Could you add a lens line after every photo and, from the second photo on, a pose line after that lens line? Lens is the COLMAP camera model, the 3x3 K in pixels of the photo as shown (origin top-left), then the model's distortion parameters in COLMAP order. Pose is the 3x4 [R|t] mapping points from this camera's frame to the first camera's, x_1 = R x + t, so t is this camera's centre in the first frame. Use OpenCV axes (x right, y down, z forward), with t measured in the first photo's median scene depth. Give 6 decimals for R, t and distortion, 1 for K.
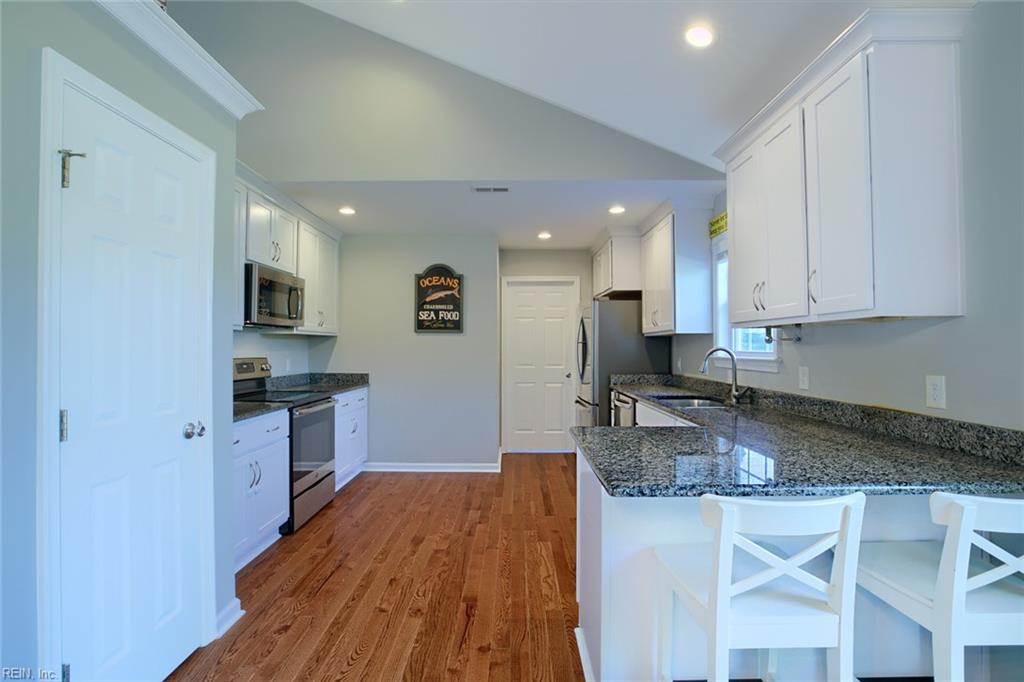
lens RADIAL K [[469.3, 0, 510.5], [0, 469.3, 341.3], [0, 0, 1]] dist [-0.034146, 0.002791]
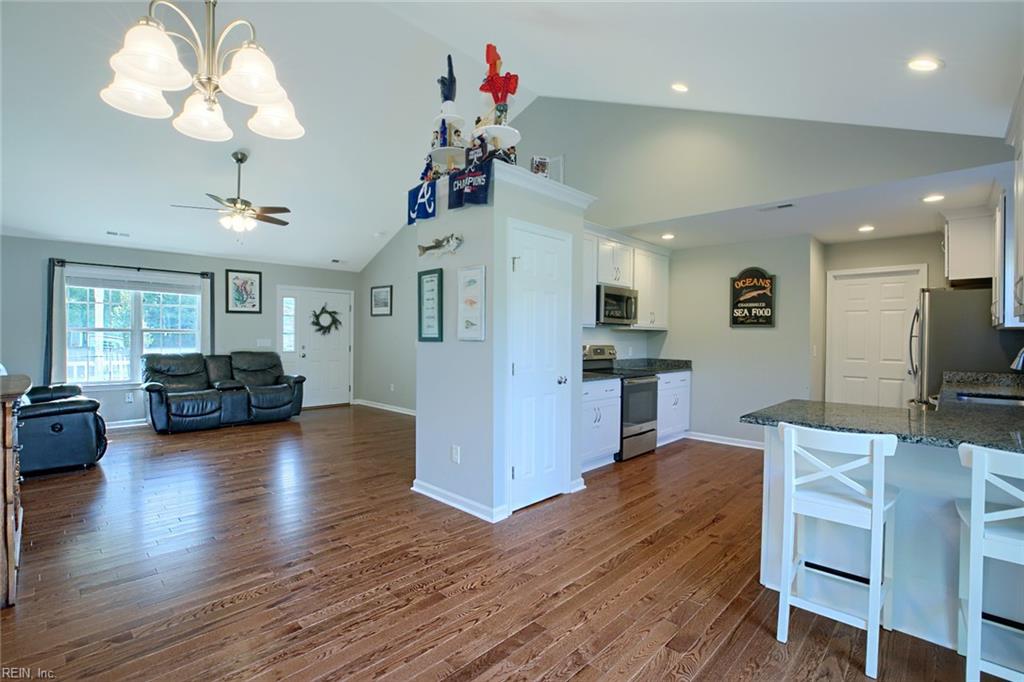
lens RADIAL K [[469.3, 0, 512.3], [0, 469.3, 340.0], [0, 0, 1]] dist [-0.034146, 0.002791]
pose [[0.725704, 0.010981, -0.687919, 0.271706], [-0.002029, 0.999902, 0.013820, -0.002240], [0.688004, -0.008634, 0.725656, -0.302961]]
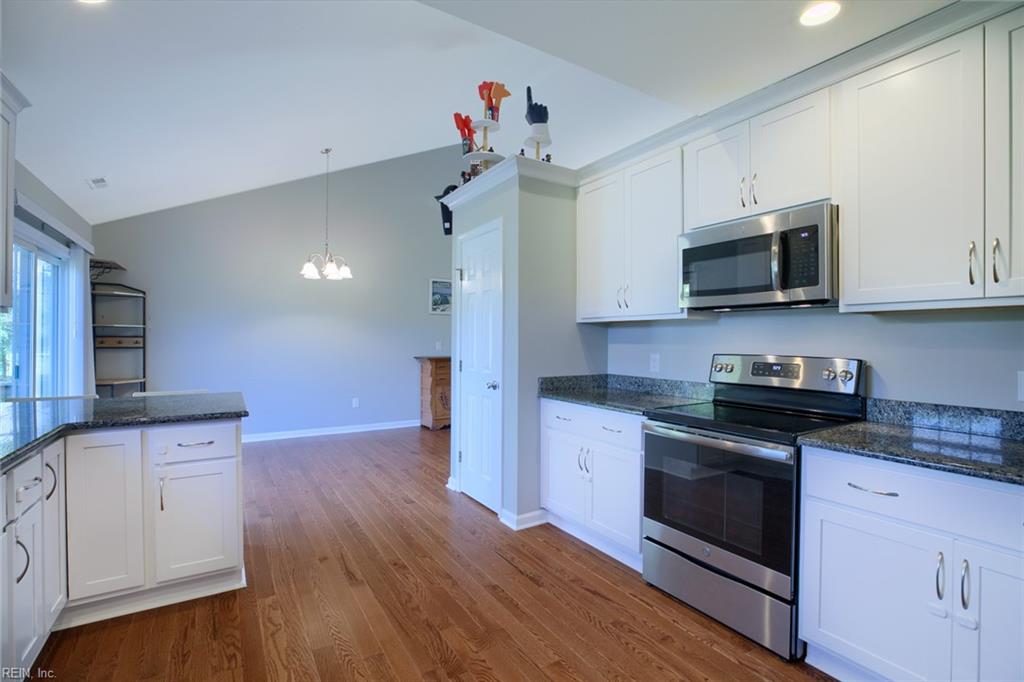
lens RADIAL K [[469.3, 0, 510.3], [0, 469.3, 338.4], [0, 0, 1]] dist [-0.034146, 0.002791]
pose [[-0.845187, -0.003906, -0.534457, 0.111699], [0.001951, 0.999944, -0.010394, 0.016978], [0.534468, -0.009828, -0.845132, 1.308614]]
